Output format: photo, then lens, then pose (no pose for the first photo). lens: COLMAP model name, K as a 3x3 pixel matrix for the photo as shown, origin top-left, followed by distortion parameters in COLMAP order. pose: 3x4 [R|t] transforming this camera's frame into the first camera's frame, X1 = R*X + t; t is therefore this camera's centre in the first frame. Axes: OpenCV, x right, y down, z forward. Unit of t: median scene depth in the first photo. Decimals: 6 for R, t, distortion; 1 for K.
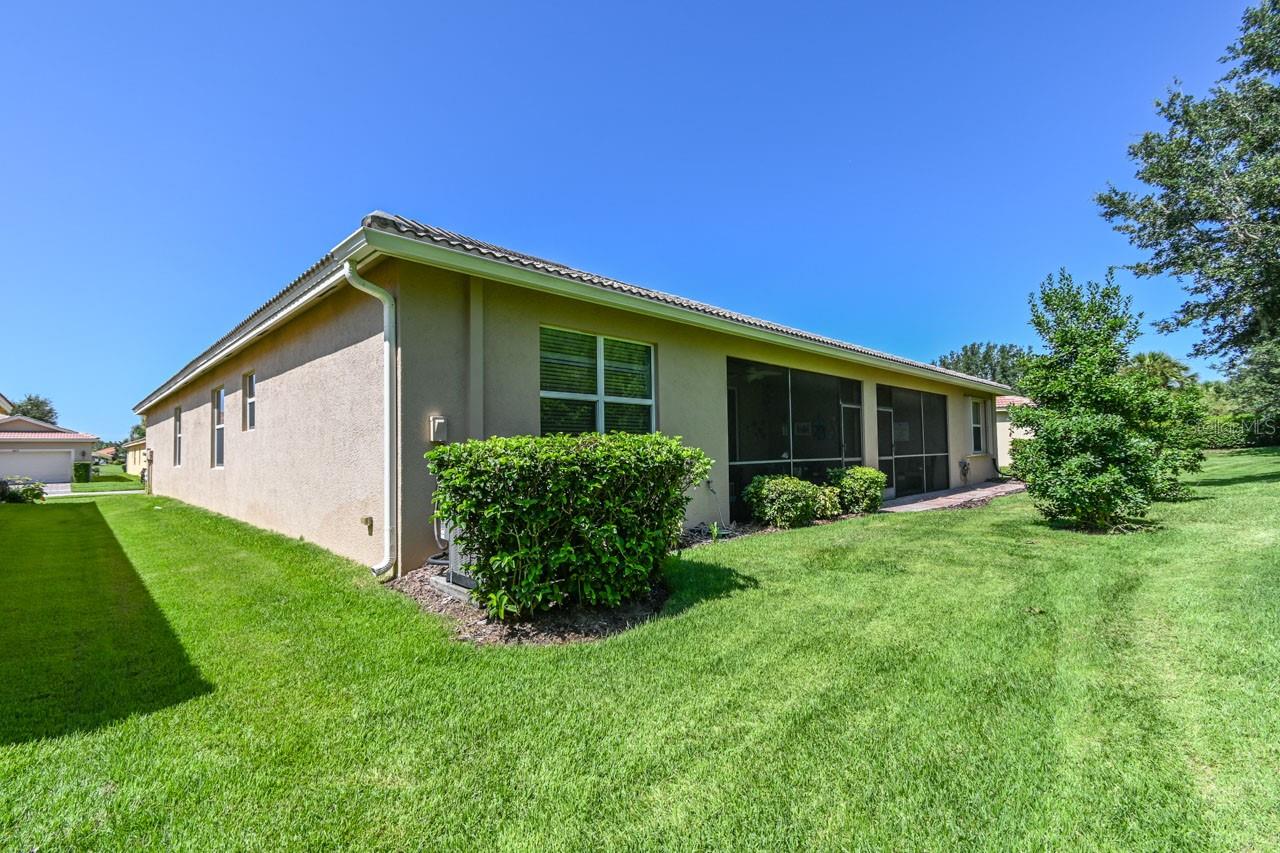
lens RADIAL K [[579.6, 0, 640.0], [0, 579.6, 426.5], [0, 0, 1]] dist [0.018481, -0.000257]
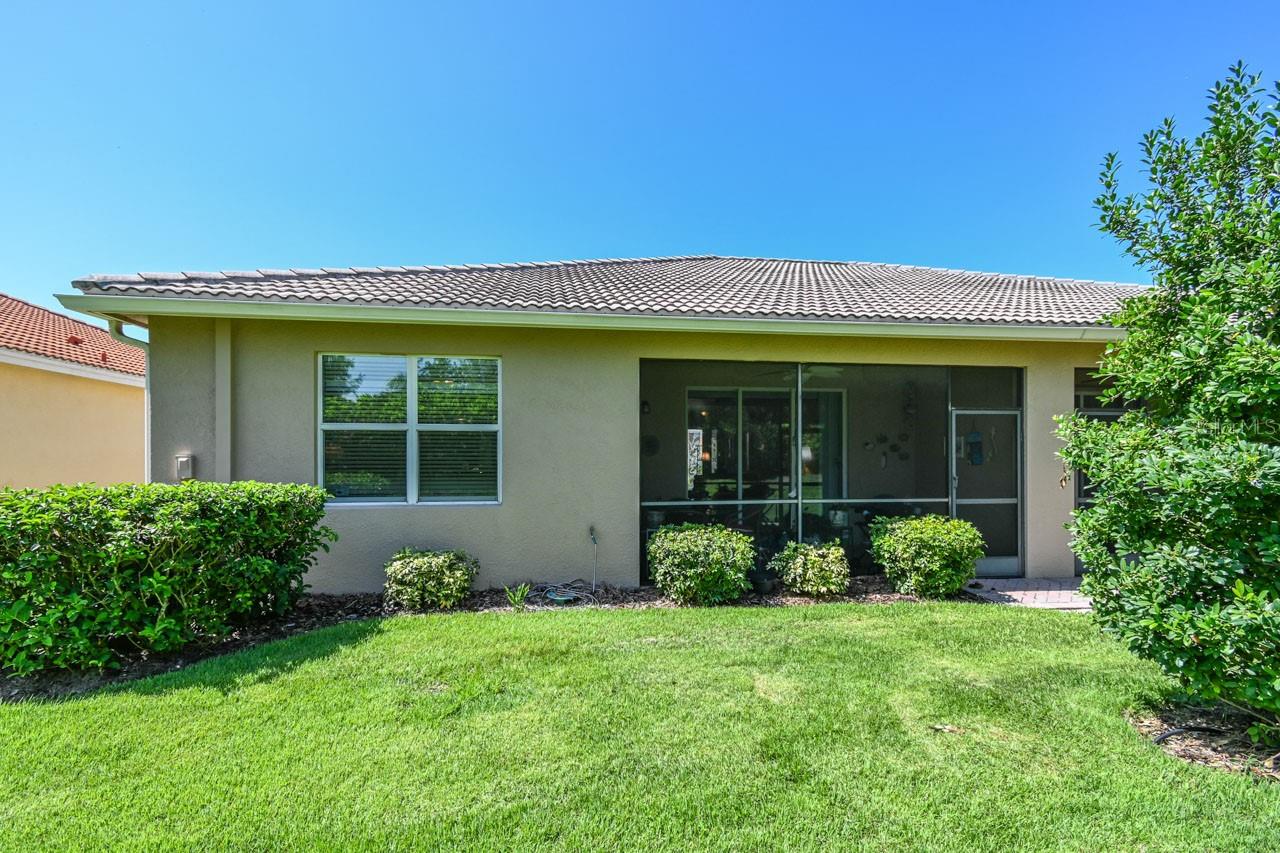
lens RADIAL K [[561.3, 0, 640.0], [0, 561.3, 460.8], [0, 0, 1]] dist [-0.001459, -0.000139]
pose [[0.783415, 0.016757, -0.621273, 0.624671], [0.017623, 0.998636, 0.049158, -0.027812], [0.621249, -0.049460, 0.782051, 0.455613]]
